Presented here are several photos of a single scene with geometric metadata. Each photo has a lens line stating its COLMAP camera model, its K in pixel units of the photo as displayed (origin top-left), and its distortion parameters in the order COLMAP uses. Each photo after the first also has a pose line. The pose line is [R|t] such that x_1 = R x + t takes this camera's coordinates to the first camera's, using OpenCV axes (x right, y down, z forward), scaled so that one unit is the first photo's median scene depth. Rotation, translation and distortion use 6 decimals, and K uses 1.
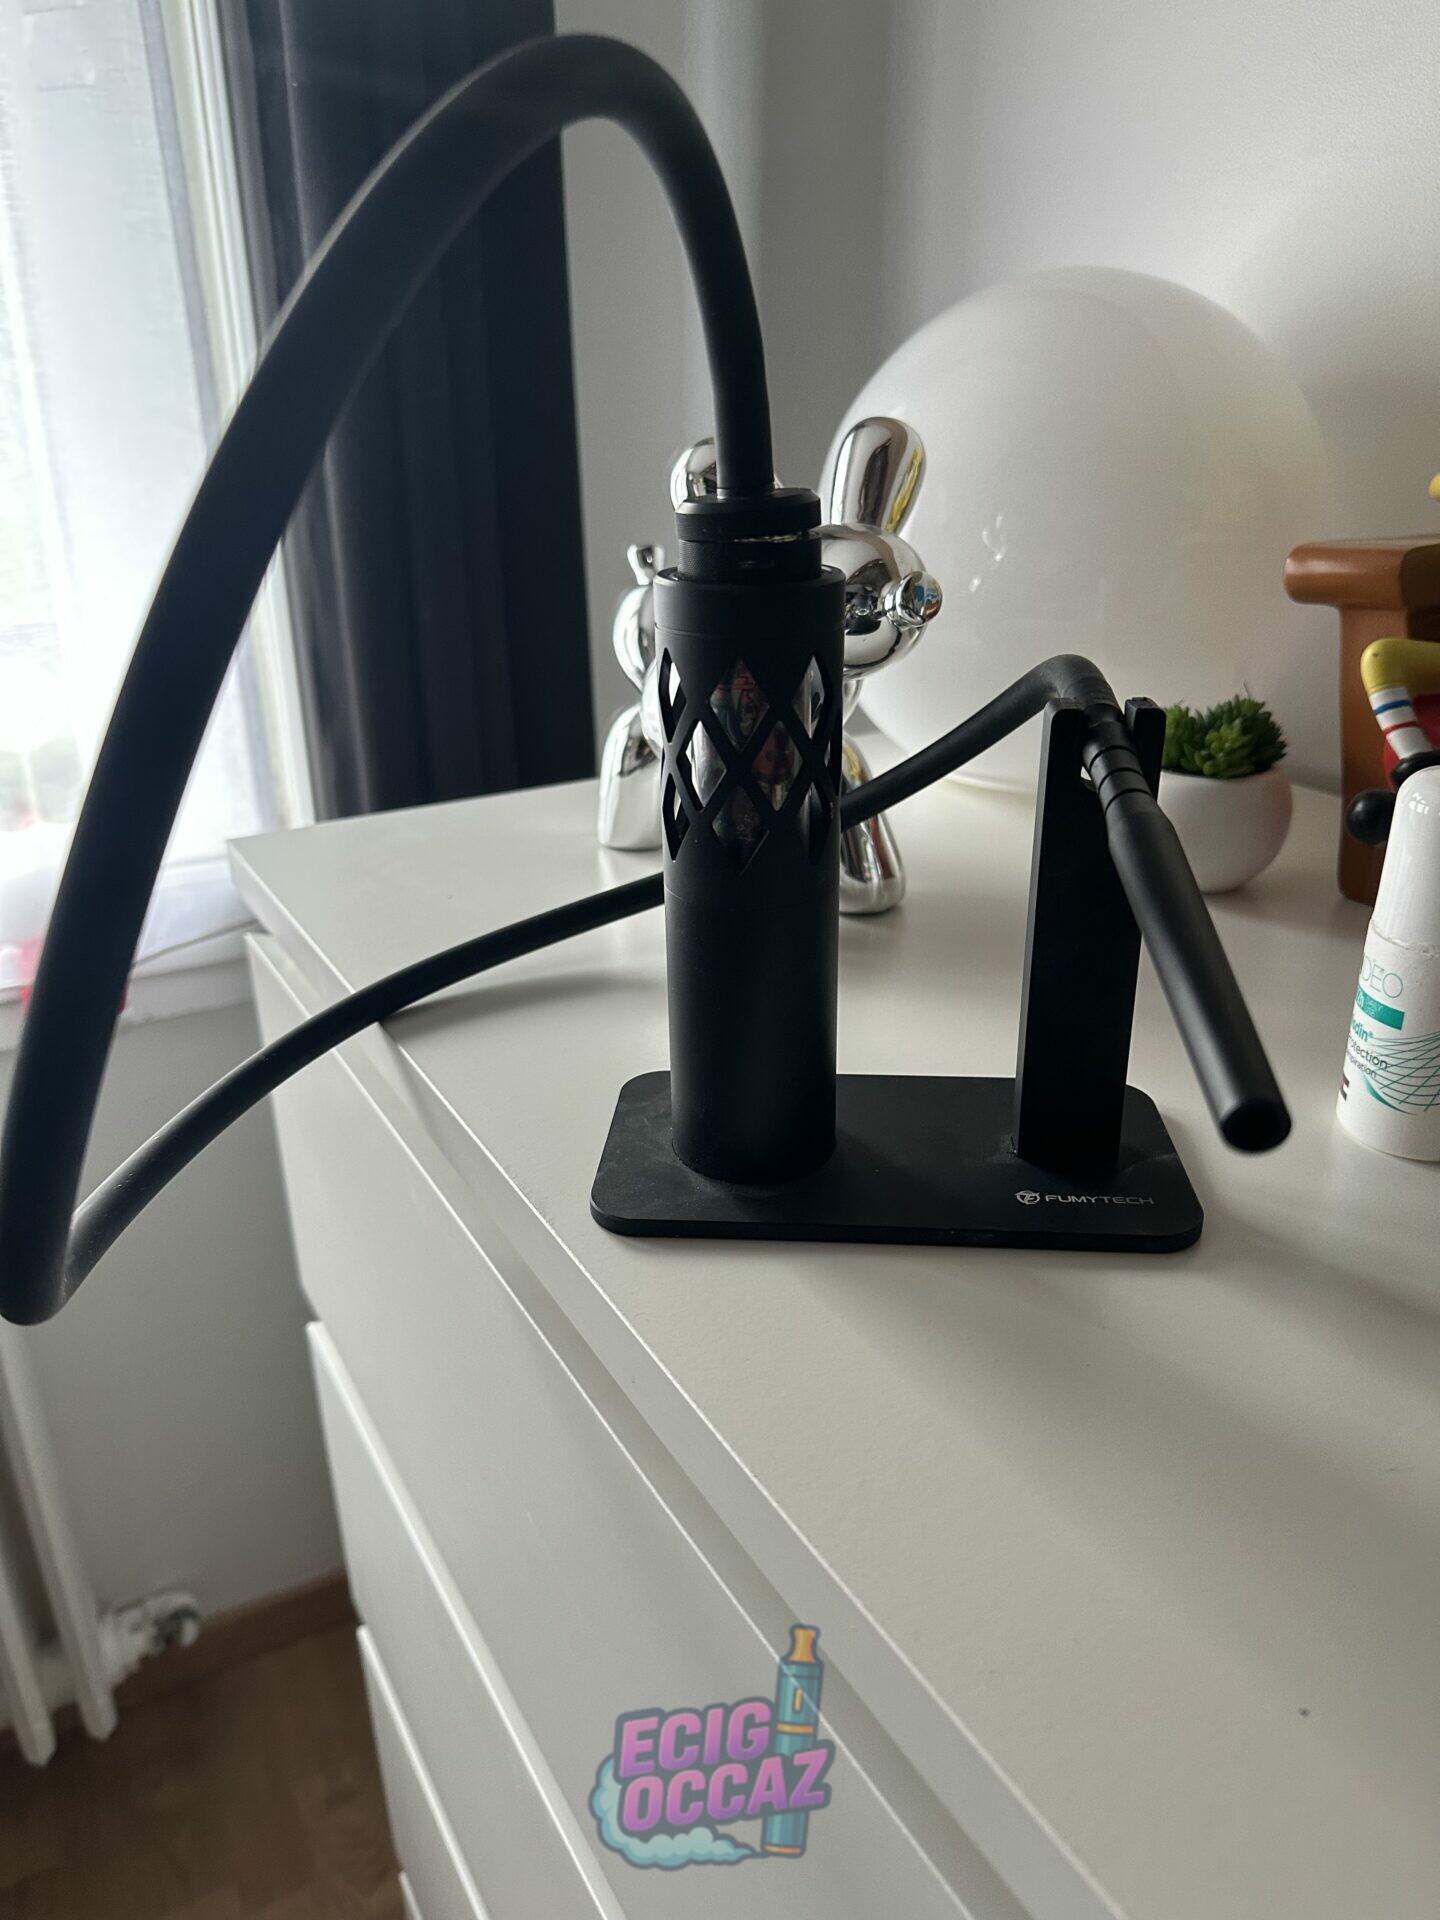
lens RADIAL K [[1311.0, 0, 720.0], [0, 1311.0, 960.0], [0, 0, 1]] dist [0.003524, 0.001424]
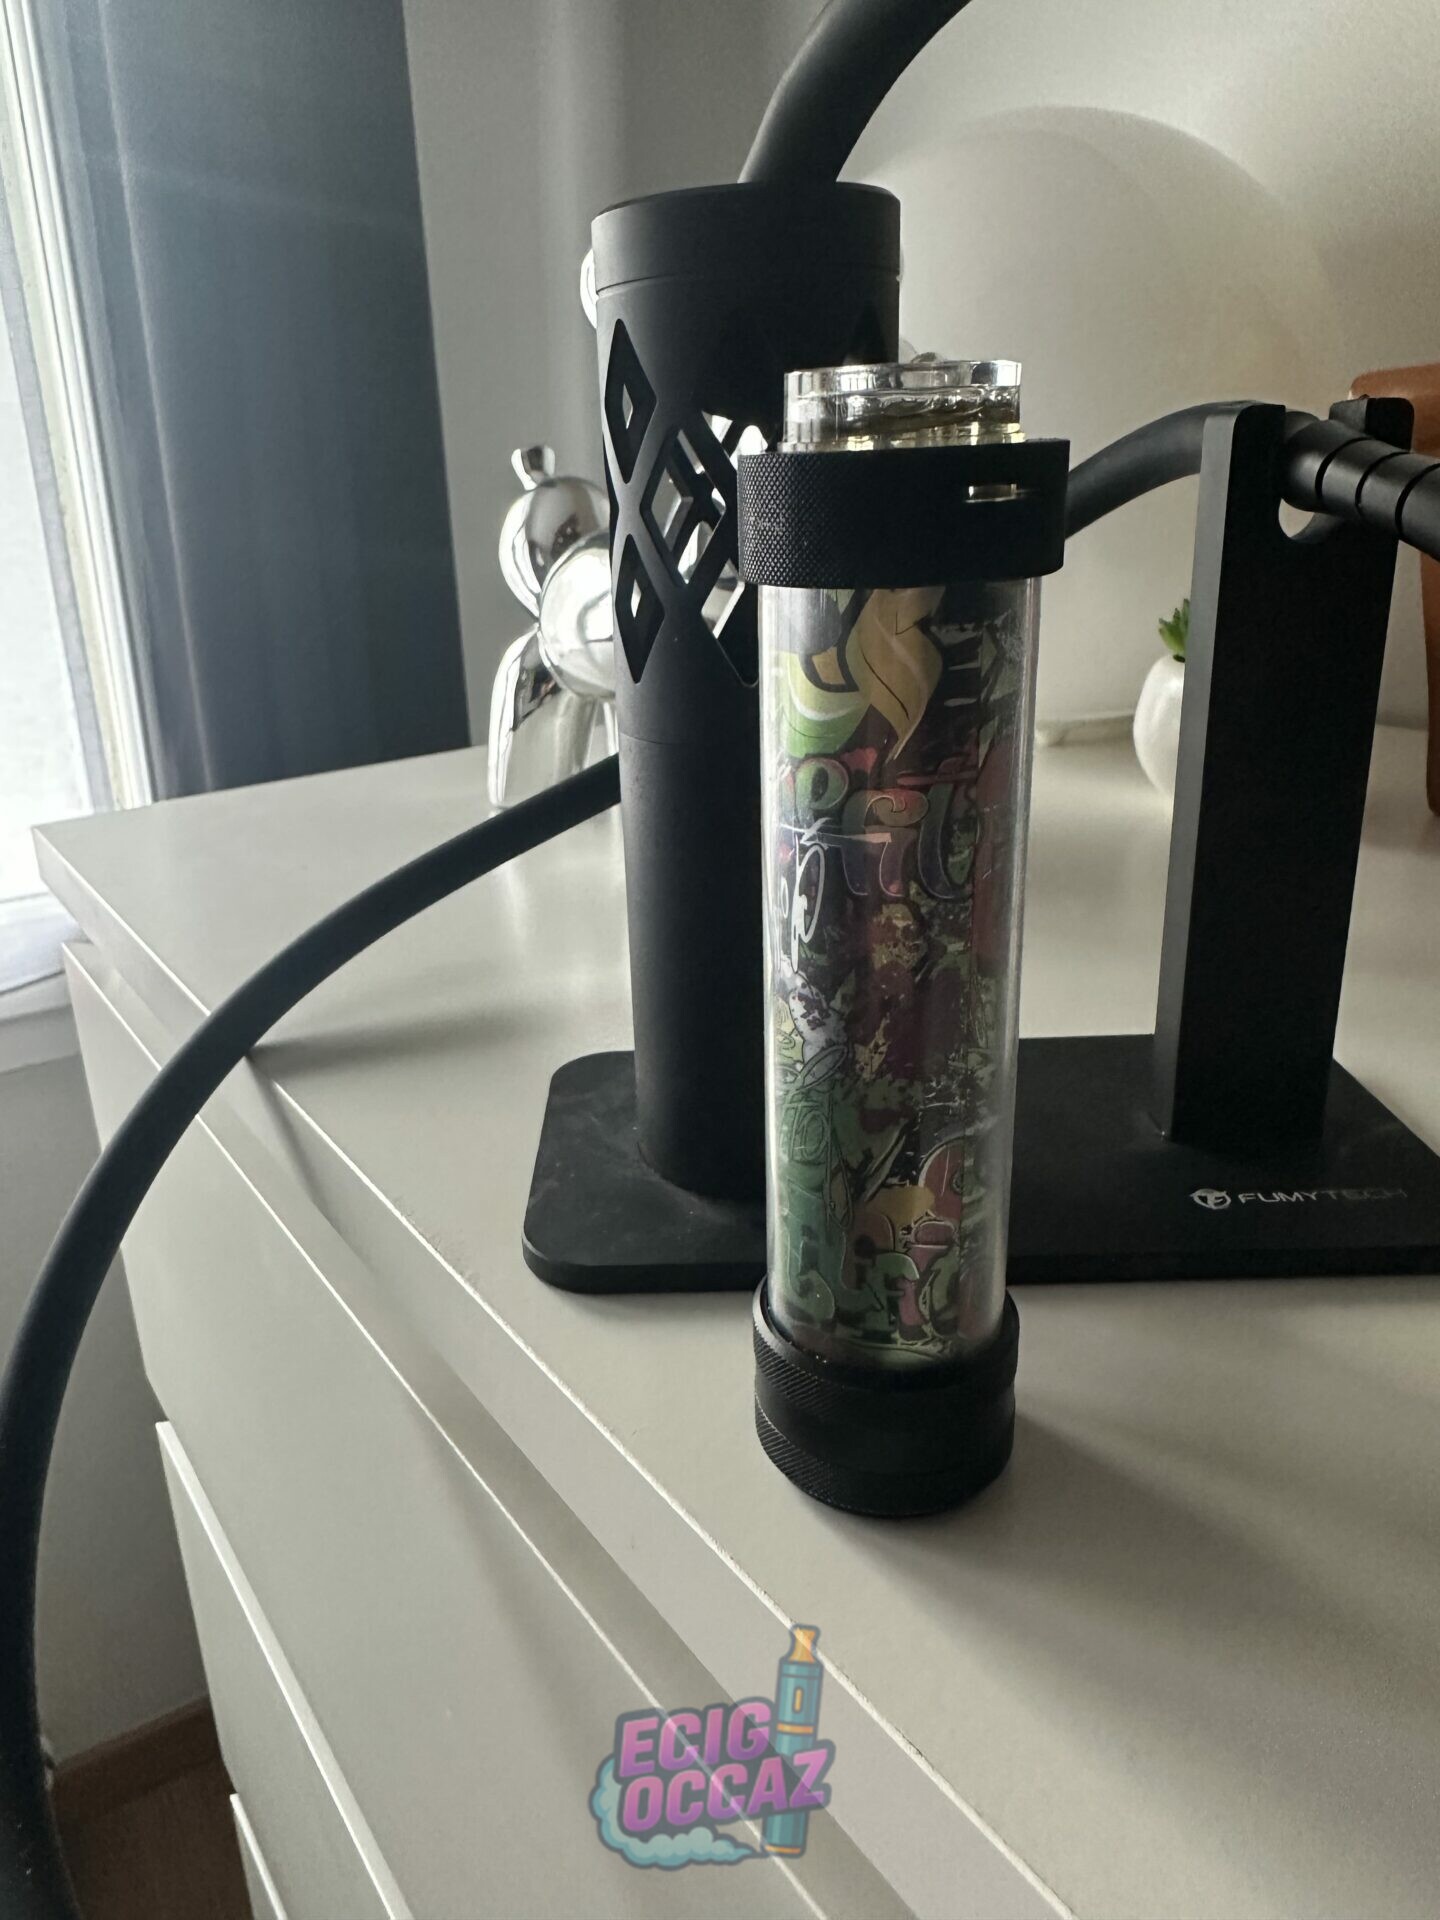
lens RADIAL K [[1401.3, 0, 684.0], [0, 1401.3, 943.2], [0, 0, 1]] dist [-0.005643, -0.001844]
pose [[0.997816, -0.042137, 0.050866, -0.042458], [0.043699, 0.998595, -0.029985, 0.055189], [-0.049531, 0.032143, 0.998255, 0.274774]]
